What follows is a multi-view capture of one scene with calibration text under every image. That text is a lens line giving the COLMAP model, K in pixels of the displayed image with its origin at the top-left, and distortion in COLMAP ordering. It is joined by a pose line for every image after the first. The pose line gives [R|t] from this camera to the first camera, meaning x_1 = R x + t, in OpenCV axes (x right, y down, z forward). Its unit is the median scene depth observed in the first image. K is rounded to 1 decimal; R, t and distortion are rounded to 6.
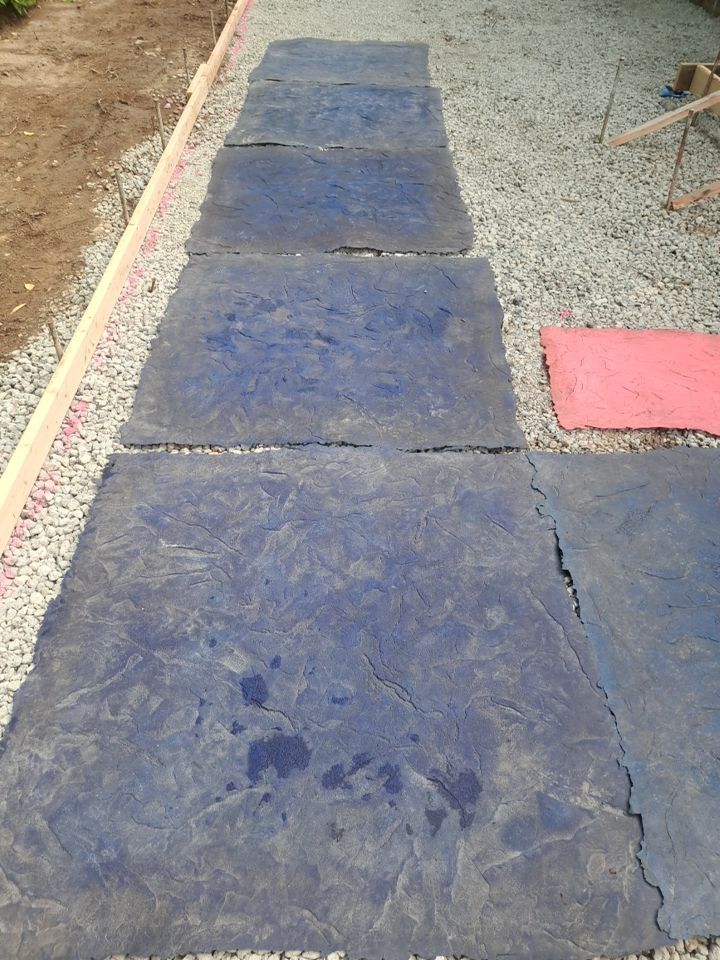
lens RADIAL K [[717.9, 0, 355.6], [0, 717.9, 469.4], [0, 0, 1]] dist [0.112681, -0.157151]
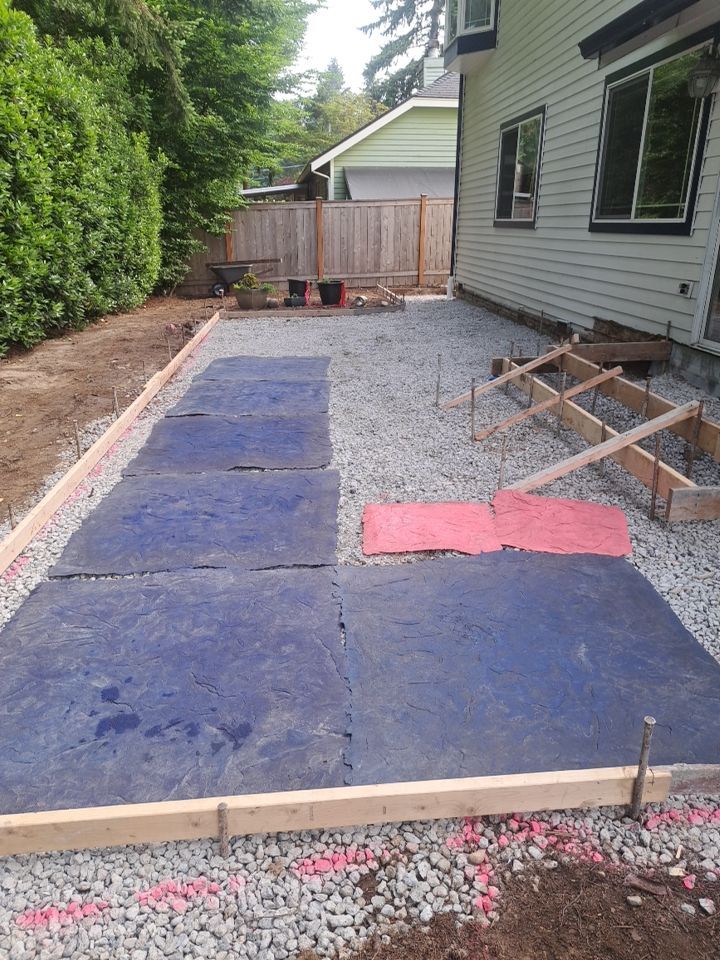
lens RADIAL K [[717.9, 0, 355.6], [0, 717.9, 469.4], [0, 0, 1]] dist [0.112681, -0.157151]
pose [[0.998745, -0.038150, 0.032442, 0.232133], [0.047837, 0.918441, -0.392654, 0.351915], [-0.014816, 0.393713, 0.919114, -0.382860]]
